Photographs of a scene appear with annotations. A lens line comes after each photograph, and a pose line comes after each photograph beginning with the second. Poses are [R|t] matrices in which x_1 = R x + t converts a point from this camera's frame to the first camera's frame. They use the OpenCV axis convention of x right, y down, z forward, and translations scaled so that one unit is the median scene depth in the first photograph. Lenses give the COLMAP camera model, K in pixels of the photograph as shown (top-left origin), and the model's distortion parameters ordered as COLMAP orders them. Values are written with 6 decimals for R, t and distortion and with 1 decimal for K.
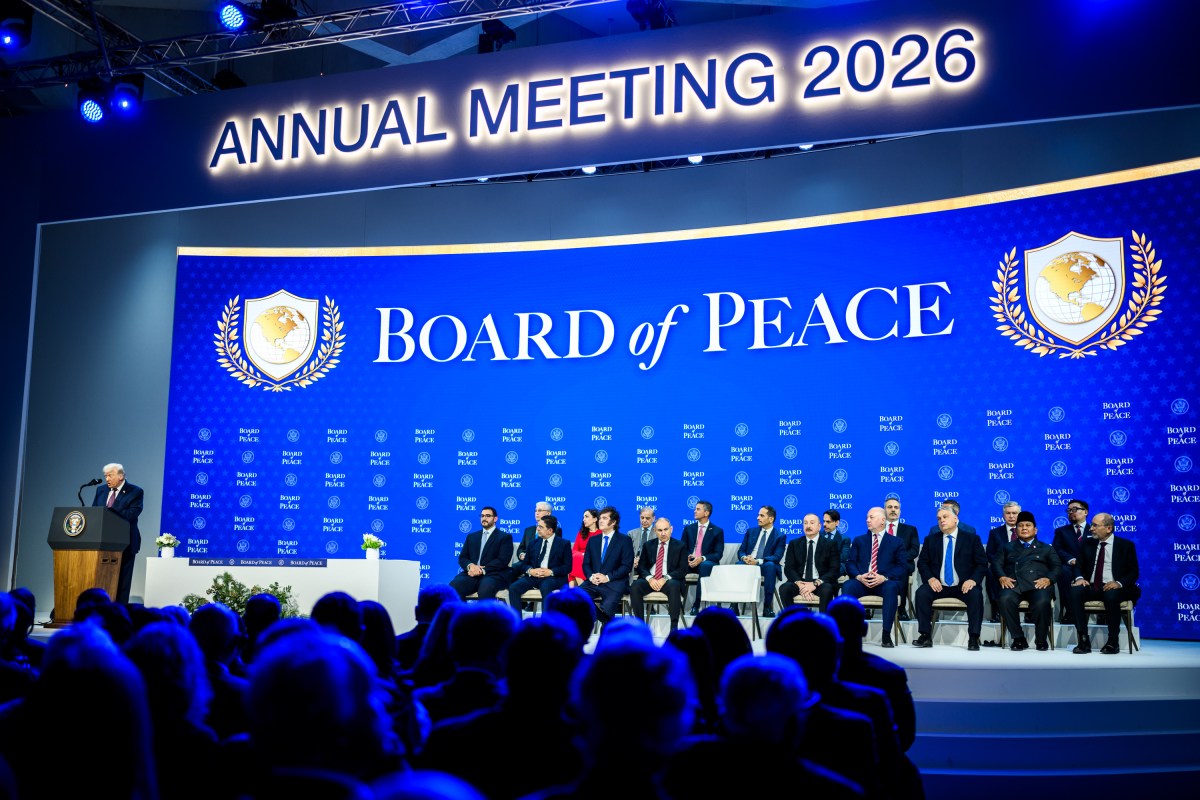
lens RADIAL K [[1152.8, 0, 579.3], [0, 1152.8, 404.4], [0, 0, 1]] dist [-0.001141, 0.000000]
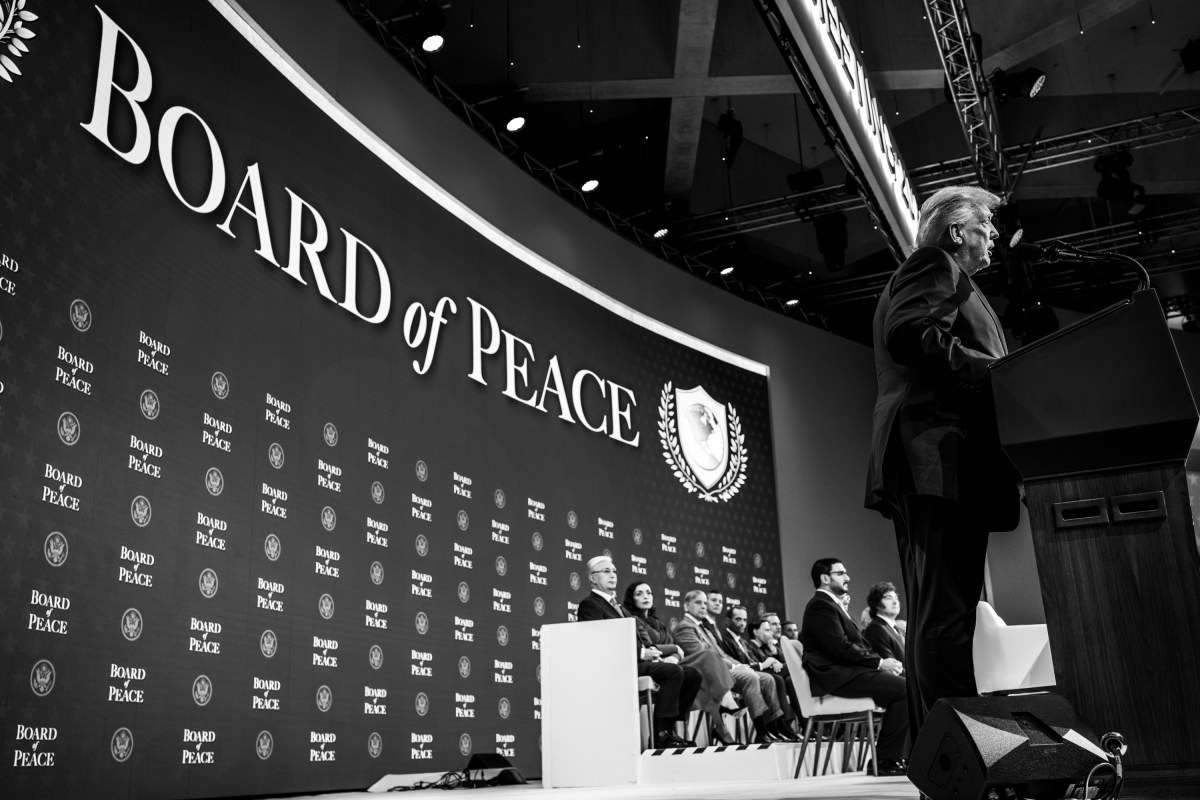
lens RADIAL K [[1152.8, 0, 603.4], [0, 1152.8, 398.7], [0, 0, 1]] dist [-0.001141, 0.000000]
pose [[0.098519, 0.283774, 0.953817, -0.586998], [-0.102309, 0.956289, -0.273942, 0.161156], [-0.989862, -0.070595, 0.123245, 0.904142]]
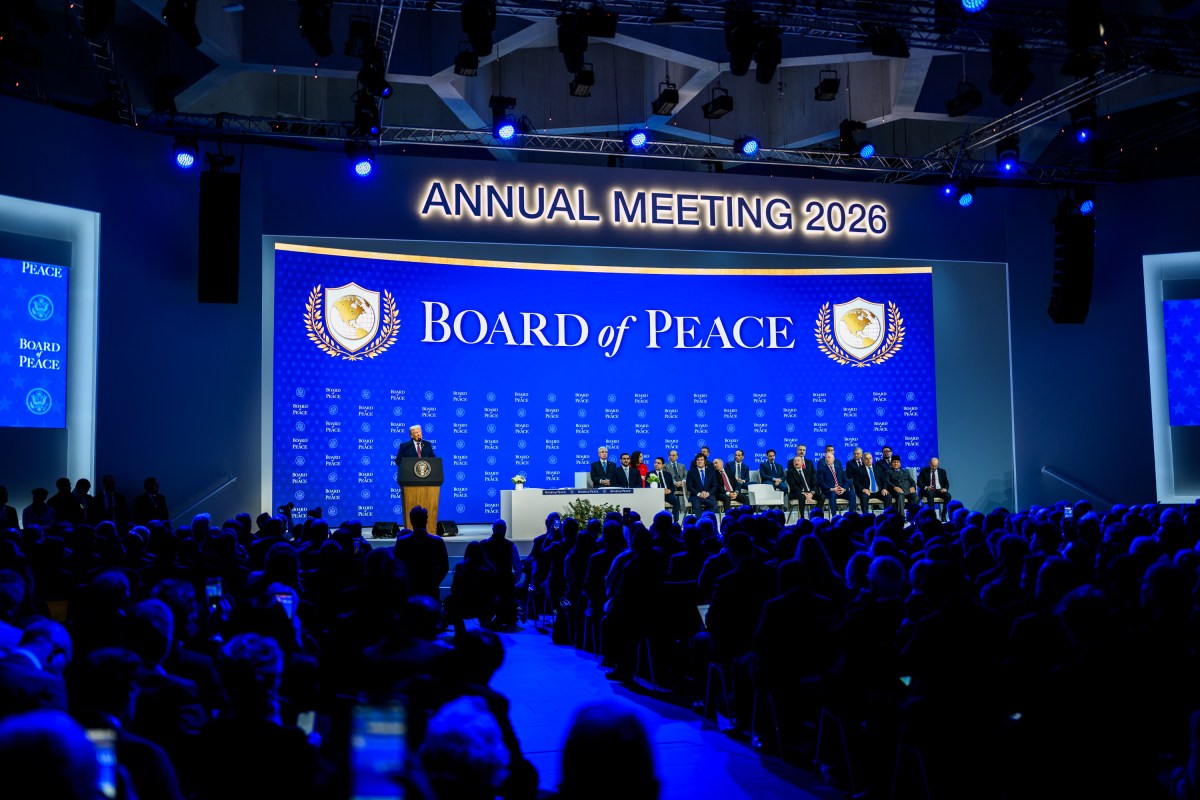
lens RADIAL K [[1152.8, 0, 550.0], [0, 1152.8, 372.3], [0, 0, 1]] dist [-0.001141, 0.000000]
pose [[0.846406, 0.023548, 0.532018, -0.907293], [-0.054288, 0.997633, 0.042212, -0.077289], [-0.529764, -0.064611, 0.845680, -0.280638]]
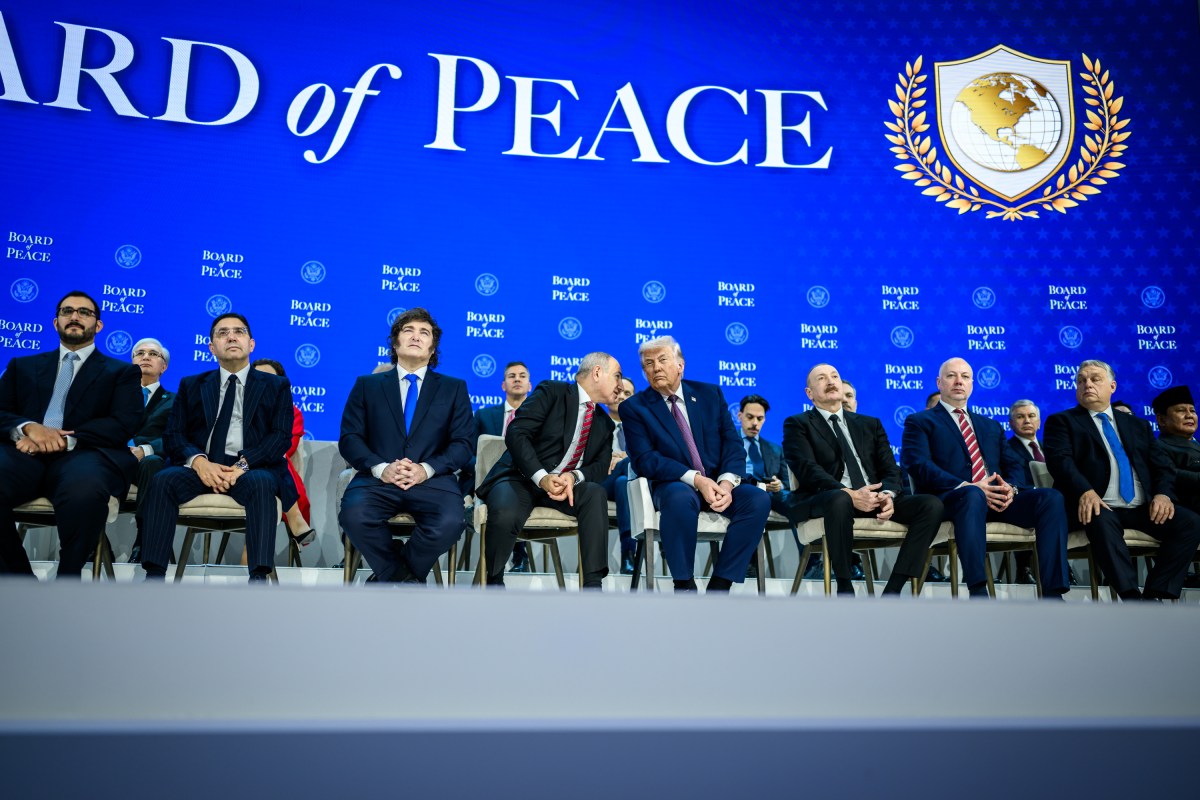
lens RADIAL K [[1152.8, 0, 582.9], [0, 1152.8, 392.1], [0, 0, 1]] dist [-0.001141, 0.000000]
pose [[0.857235, 0.102002, 0.504722, -0.111112], [-0.075603, 0.994493, -0.072576, 0.120910], [-0.509346, 0.024056, 0.860226, 0.507395]]
